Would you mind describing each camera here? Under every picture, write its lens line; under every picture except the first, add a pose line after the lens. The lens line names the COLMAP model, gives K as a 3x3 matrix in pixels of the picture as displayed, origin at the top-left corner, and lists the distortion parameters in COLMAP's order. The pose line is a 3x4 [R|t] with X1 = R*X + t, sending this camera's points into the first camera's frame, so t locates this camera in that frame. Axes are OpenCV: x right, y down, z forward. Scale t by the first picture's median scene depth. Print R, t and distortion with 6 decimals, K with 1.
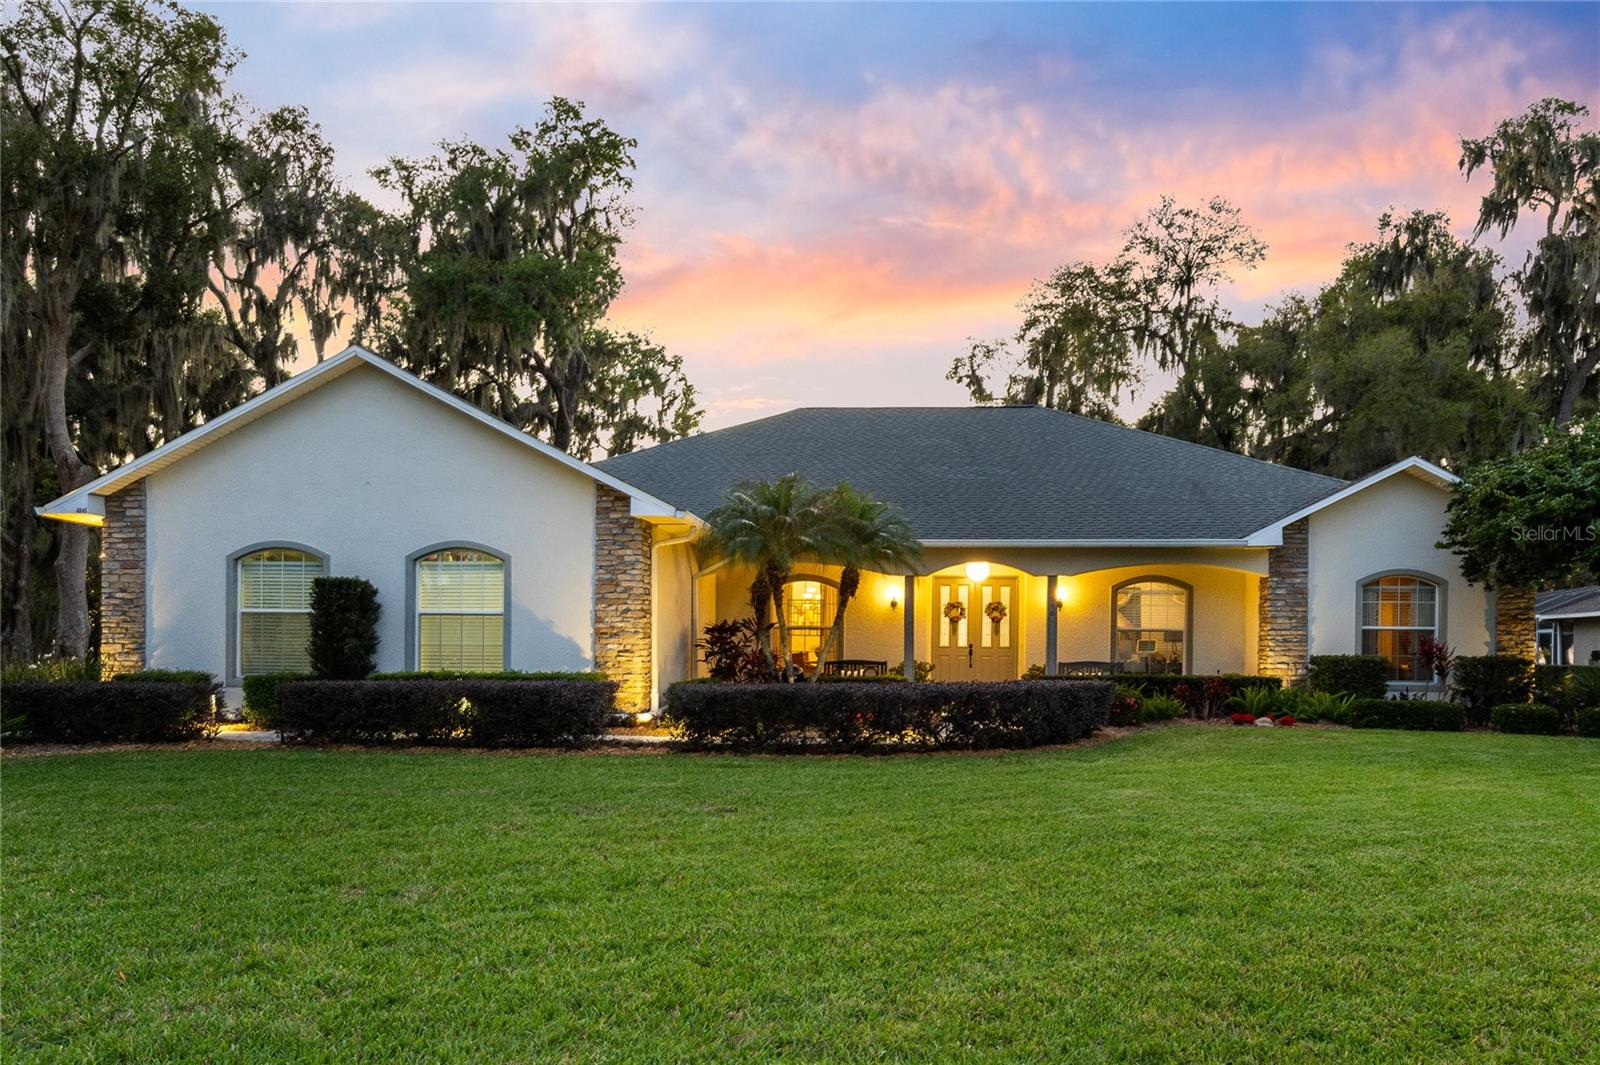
lens RADIAL K [[1155.0, 0, 863.5], [0, 1155.0, 586.2], [0, 0, 1]] dist [0.001883, 0.002670]
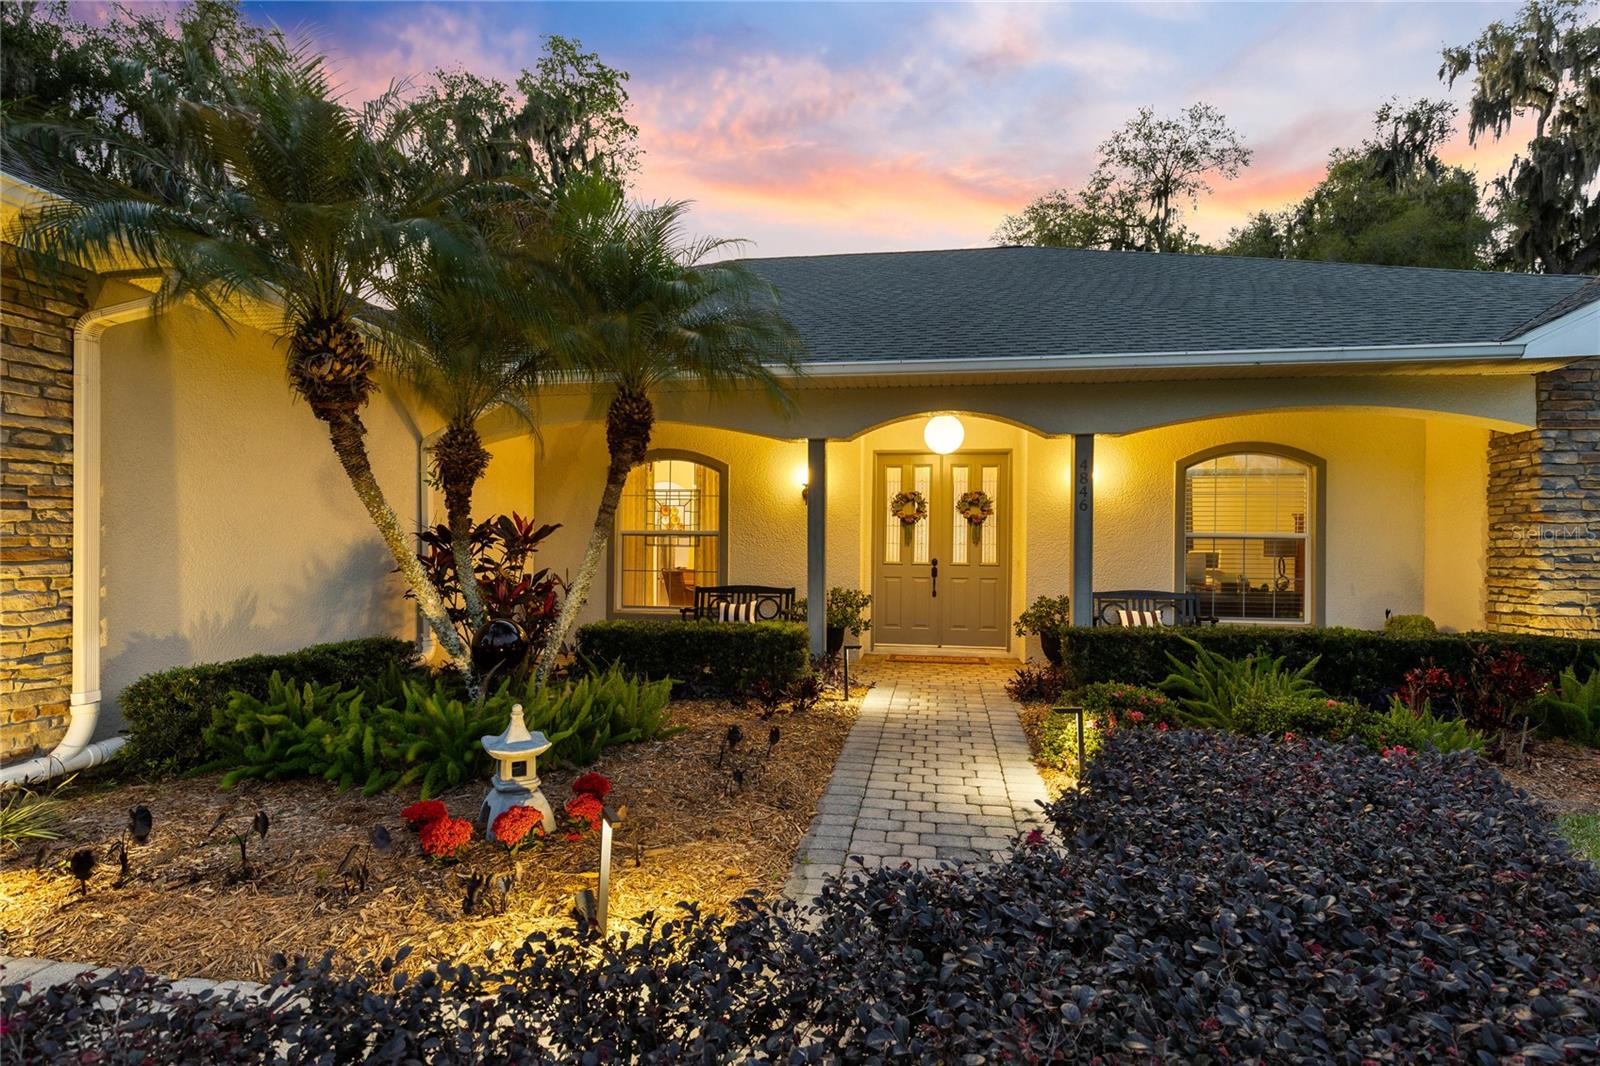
lens RADIAL K [[785.1, 0, 800.0], [0, 785.1, 533.0], [0, 0, 1]] dist [-0.000564, -0.000143]
pose [[0.994821, -0.001719, -0.101625, 0.062909], [0.005312, 0.999370, 0.035094, 0.020192], [0.101500, -0.035452, 0.994204, 0.562496]]
